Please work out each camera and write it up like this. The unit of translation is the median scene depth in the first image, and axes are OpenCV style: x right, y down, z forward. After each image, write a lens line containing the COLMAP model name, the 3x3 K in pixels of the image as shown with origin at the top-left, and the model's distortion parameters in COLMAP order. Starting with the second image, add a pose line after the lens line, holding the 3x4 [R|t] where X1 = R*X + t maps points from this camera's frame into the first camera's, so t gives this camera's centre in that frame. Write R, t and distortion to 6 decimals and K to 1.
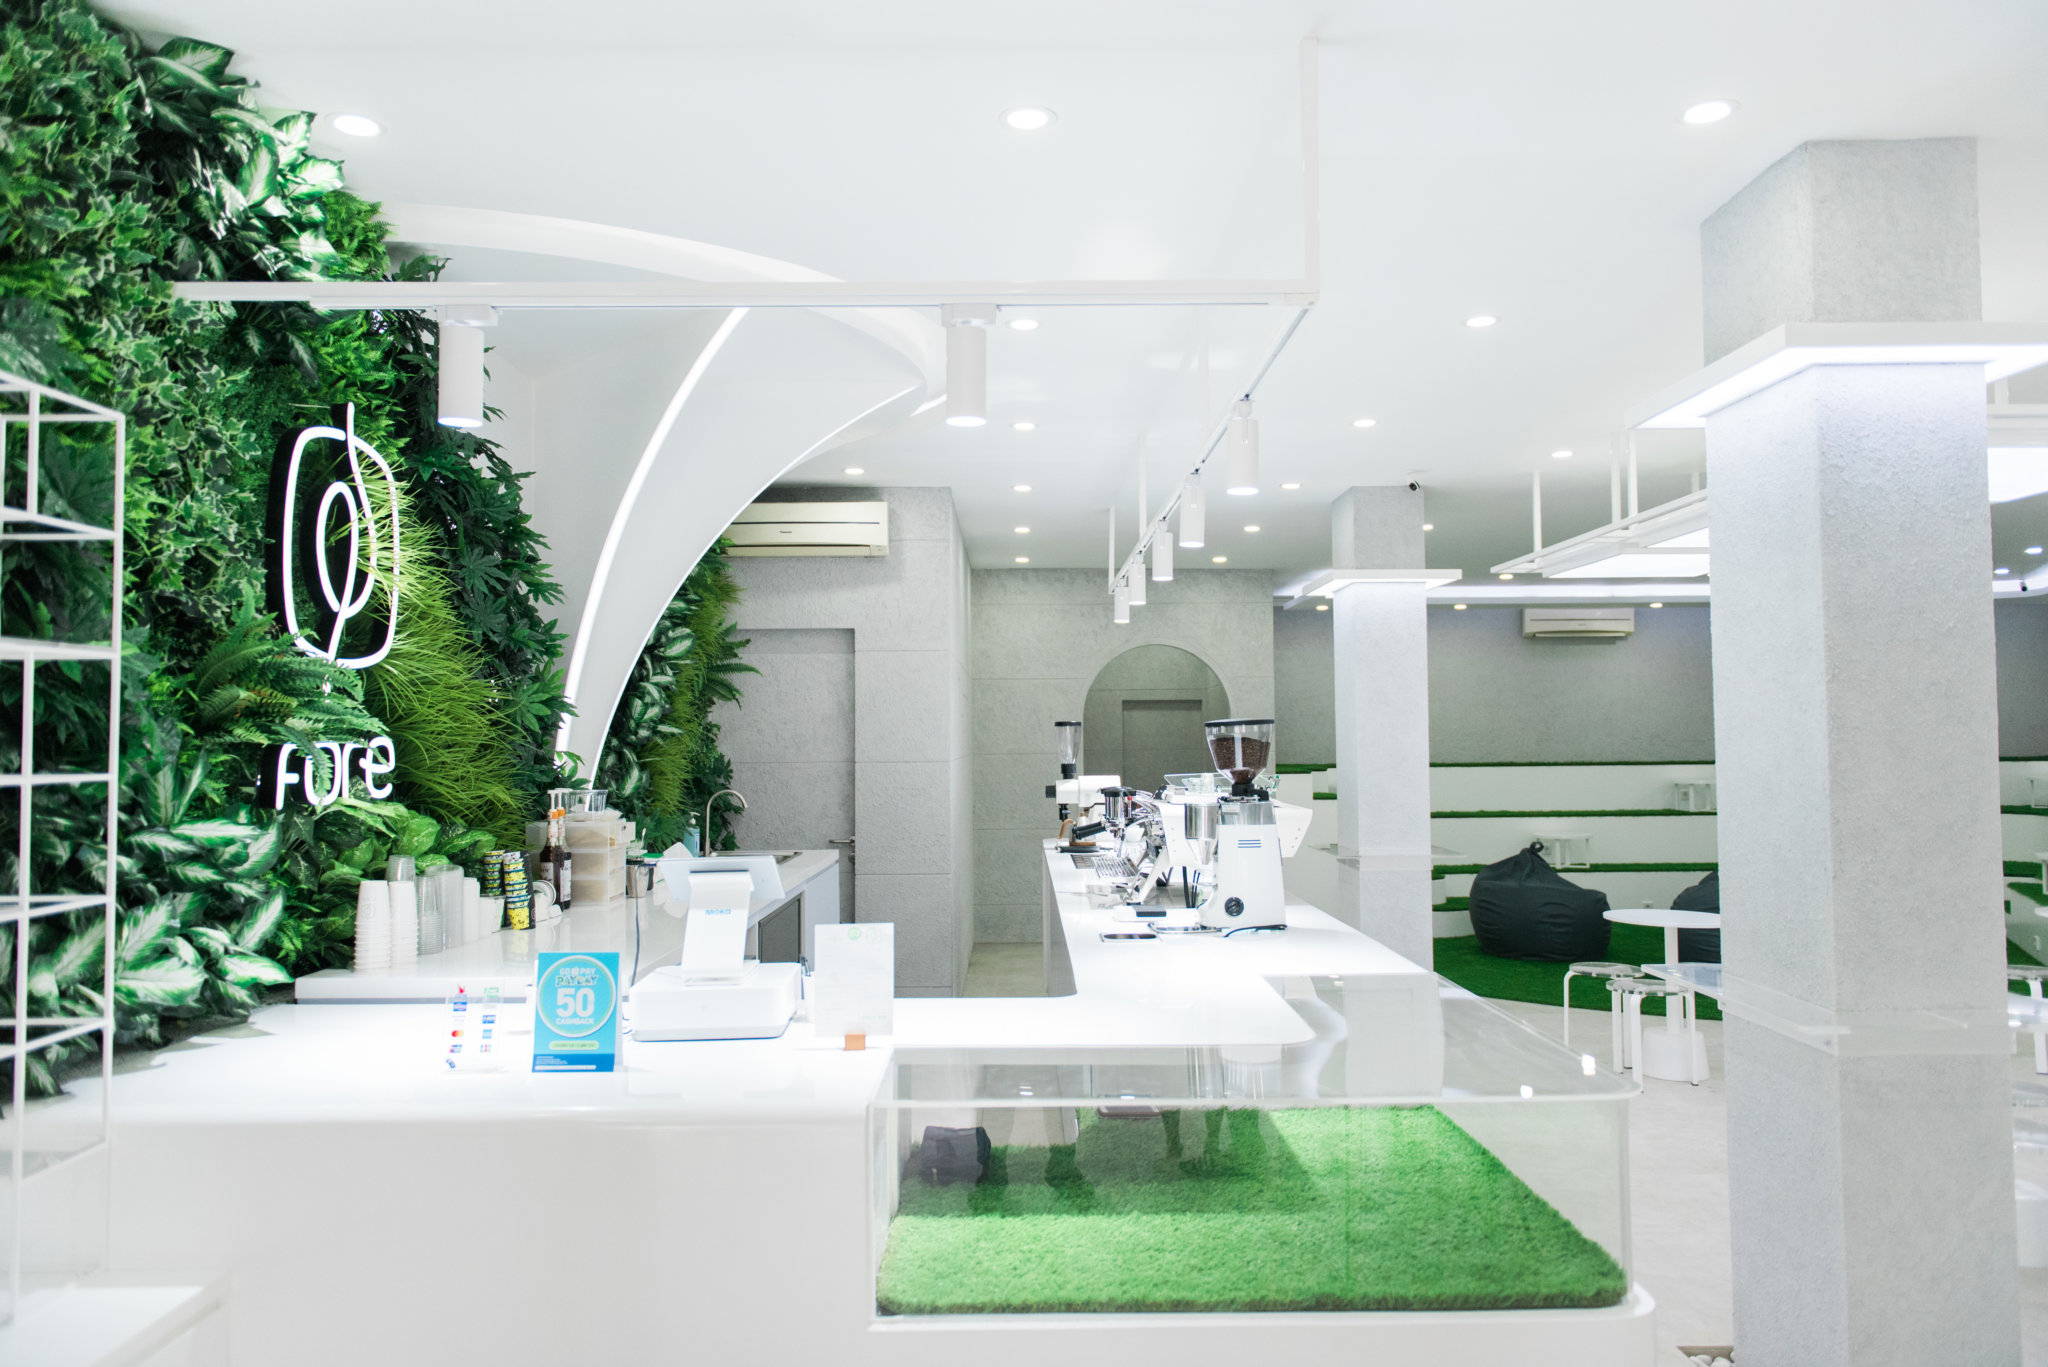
lens RADIAL K [[1372.0, 0, 1024.0], [0, 1372.0, 683.5], [0, 0, 1]] dist [0.005132, -0.000782]
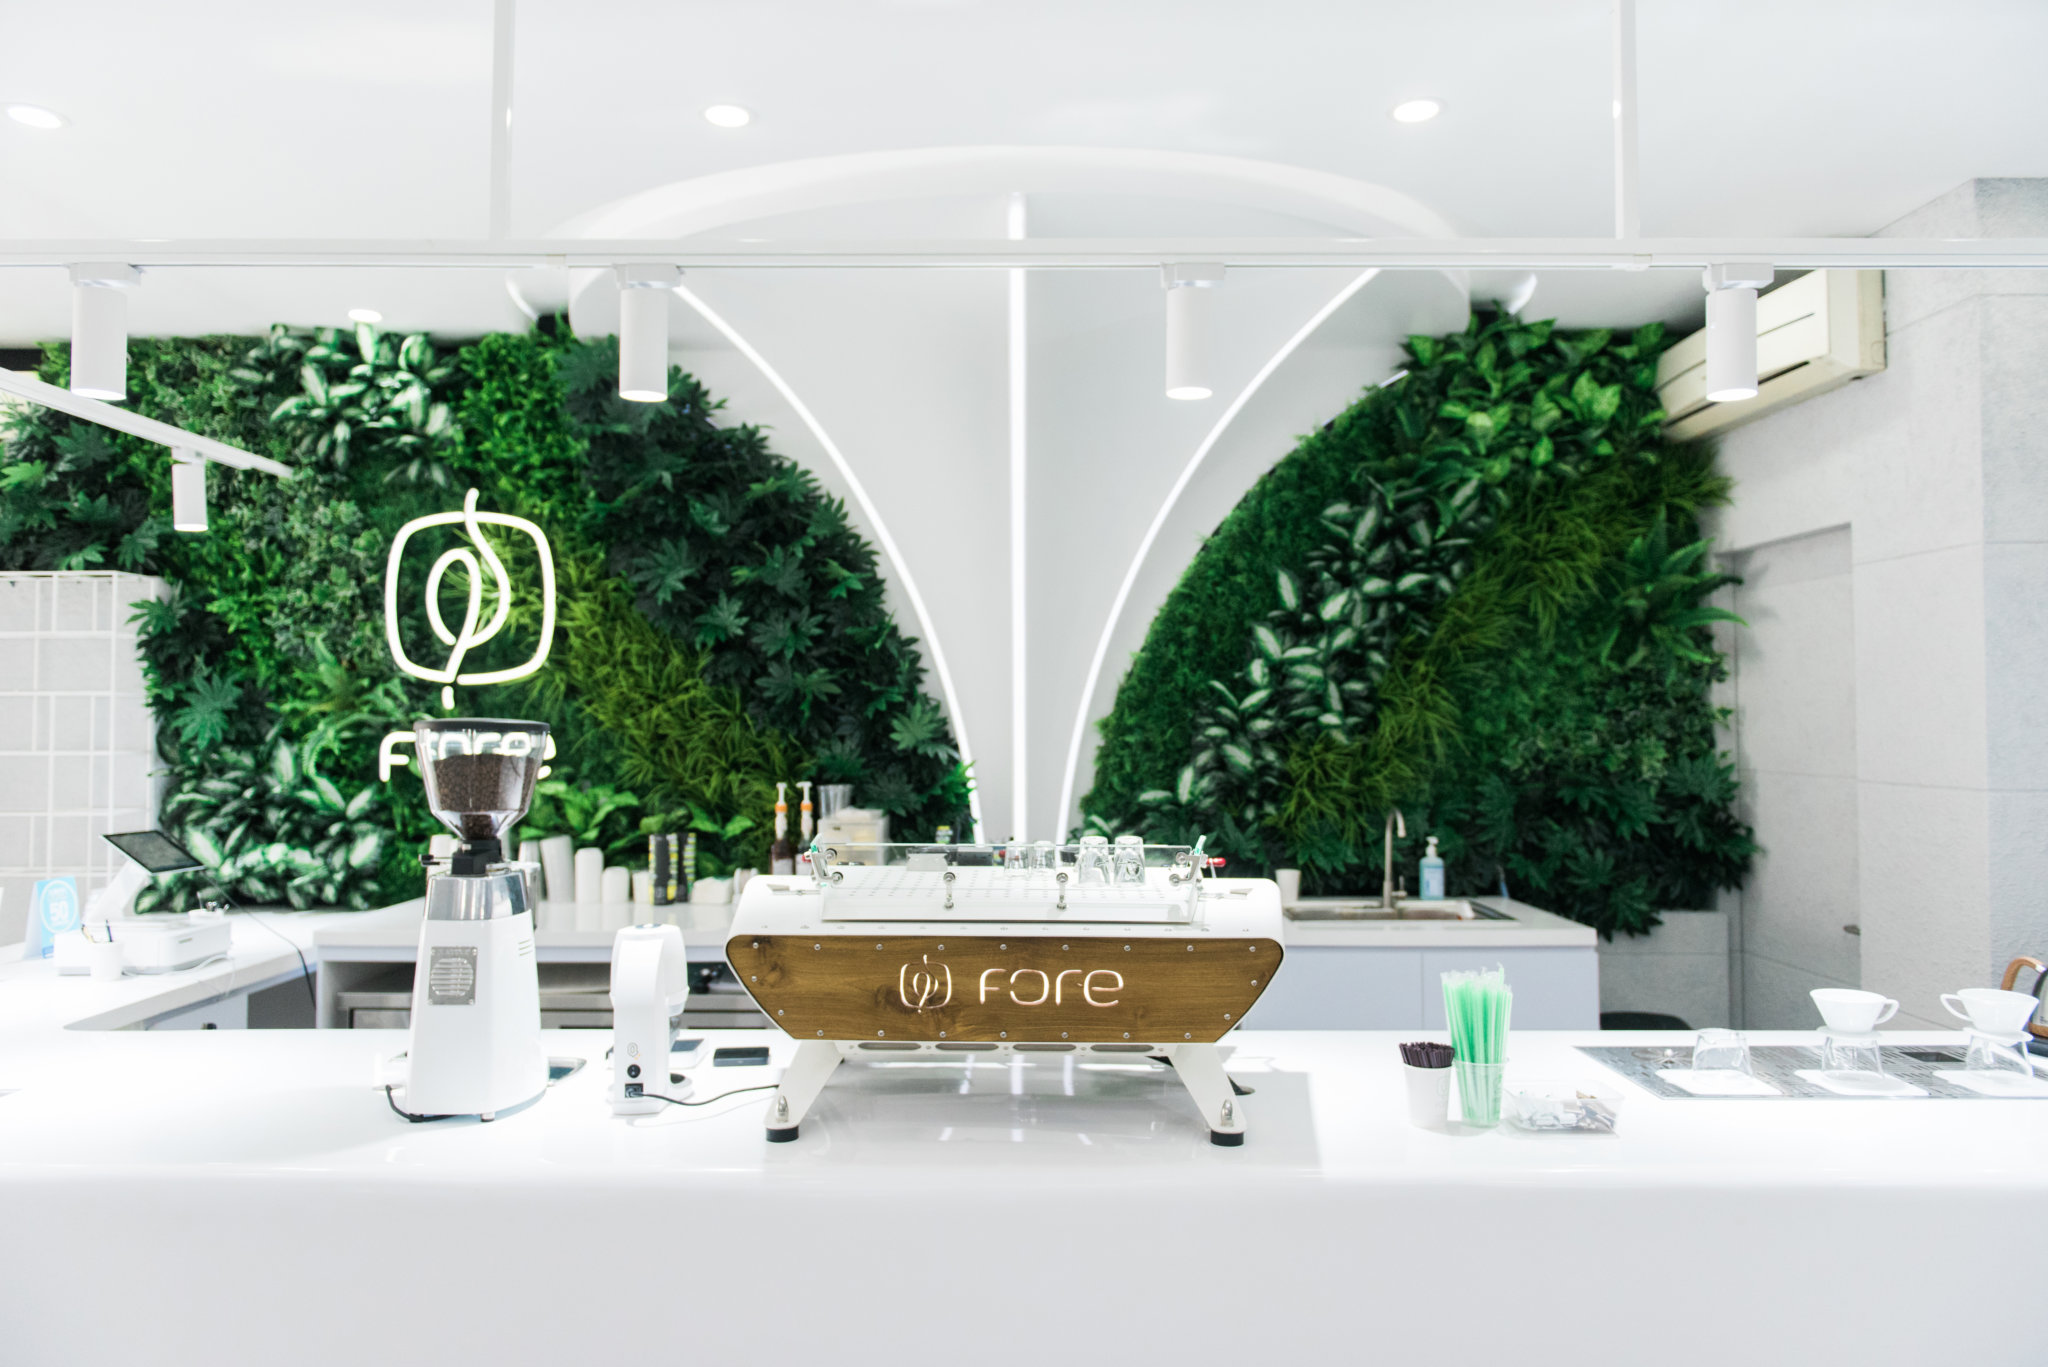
lens RADIAL K [[1372.0, 0, 1024.0], [0, 1372.0, 683.5], [0, 0, 1]] dist [0.005132, -0.000782]
pose [[-0.012771, -0.008728, -0.999880, 0.693081], [0.041427, 0.999099, -0.009250, 0.020589], [0.999060, -0.041540, -0.012398, 1.224498]]
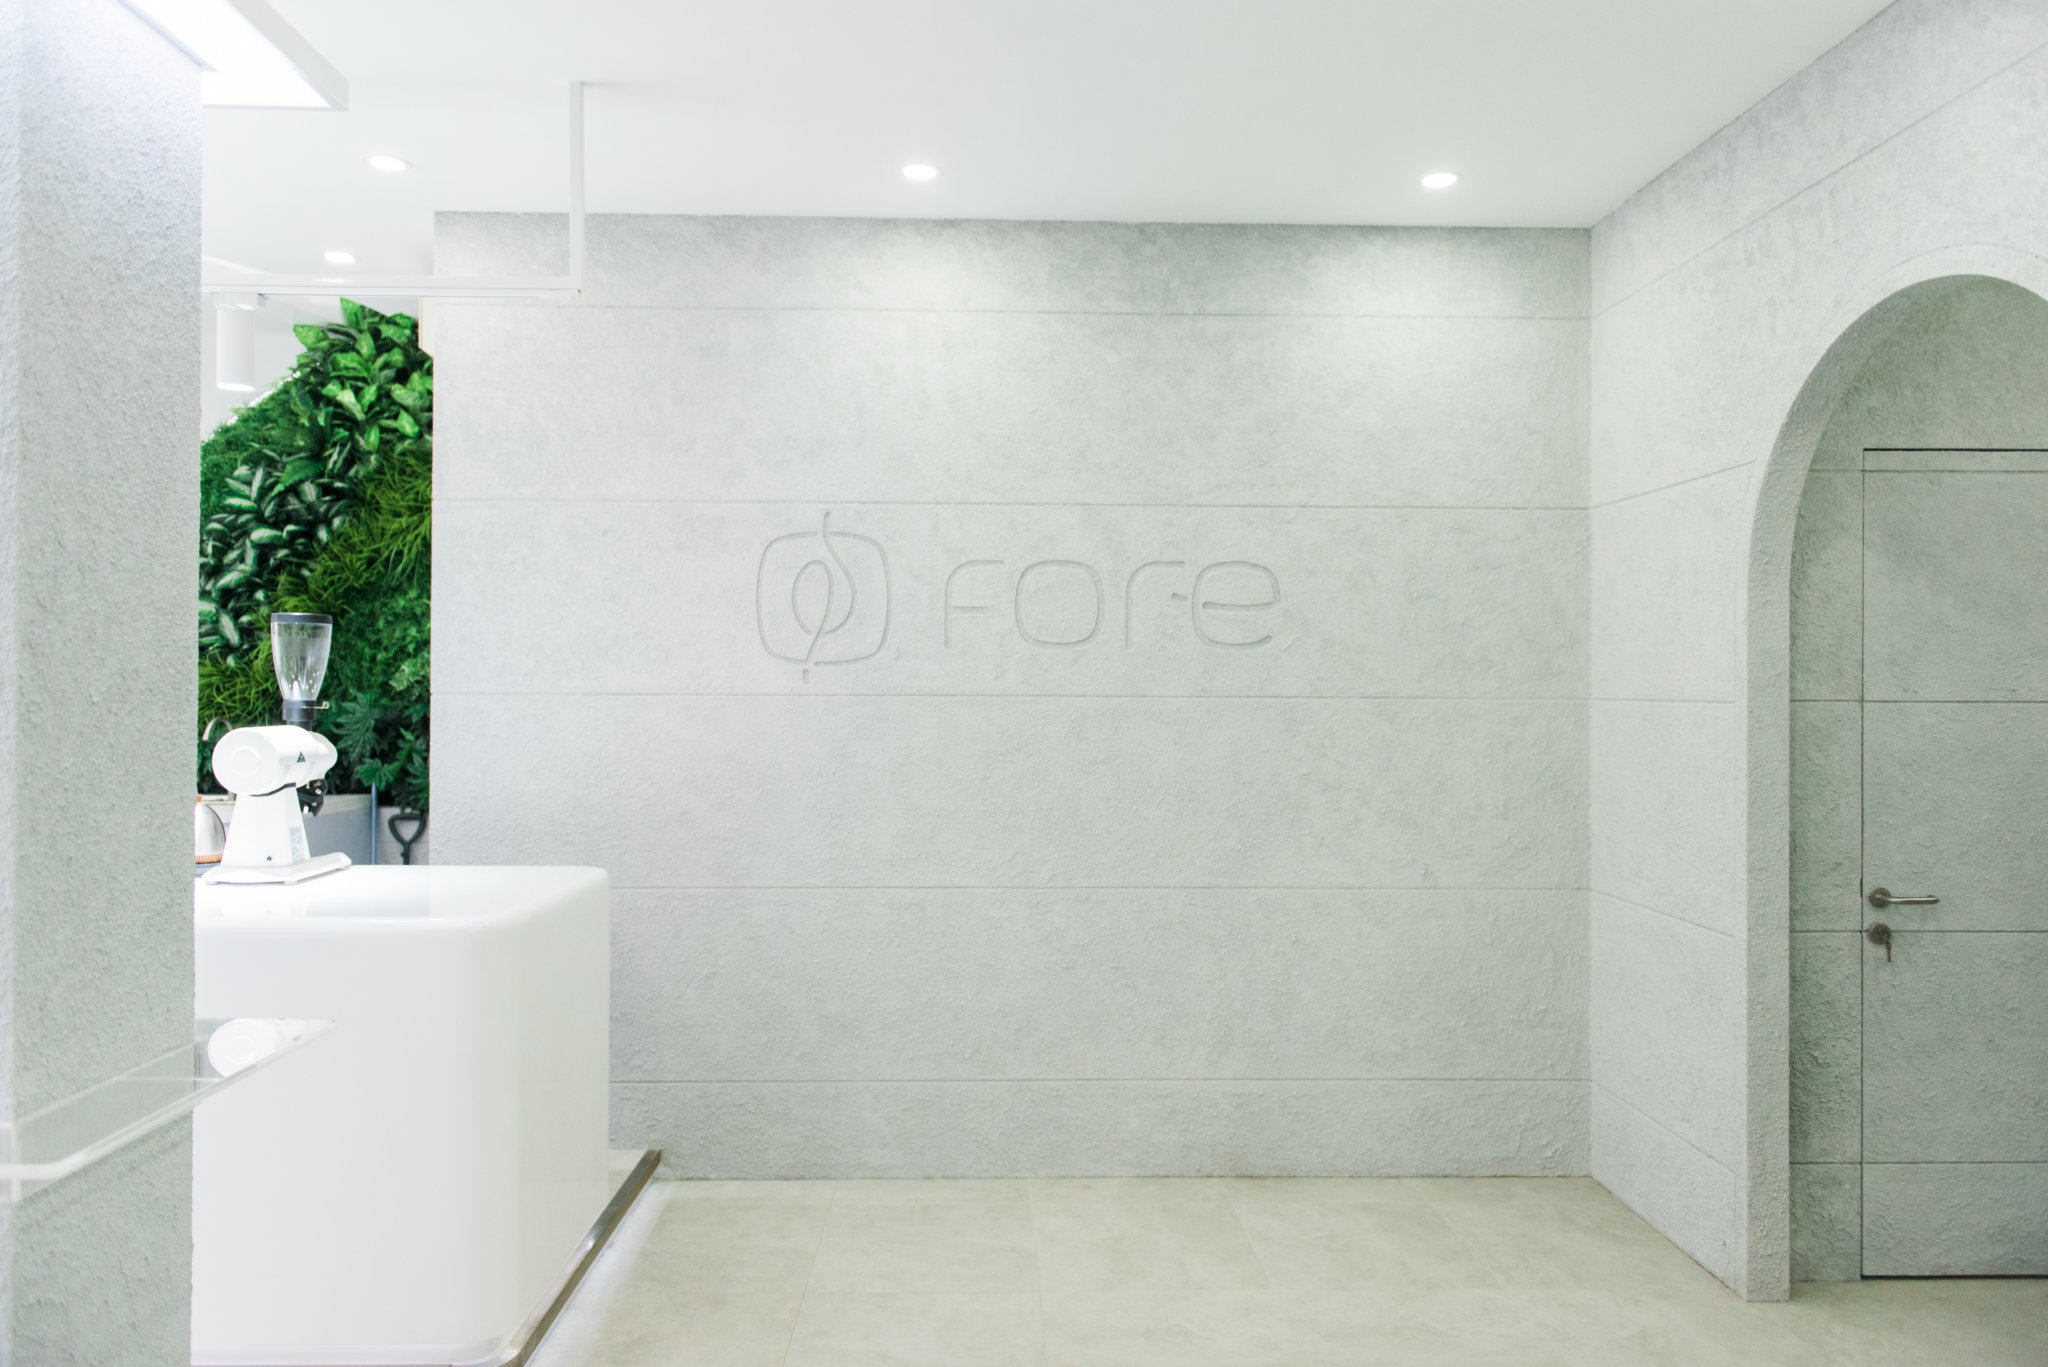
lens RADIAL K [[1372.0, 0, 1024.0], [0, 1372.0, 683.5], [0, 0, 1]] dist [0.005132, -0.000782]
pose [[0.018947, 0.015471, -0.999701, 0.910485], [0.036949, 0.999186, 0.016163, 0.088753], [0.999138, -0.037244, 0.018360, 2.162791]]
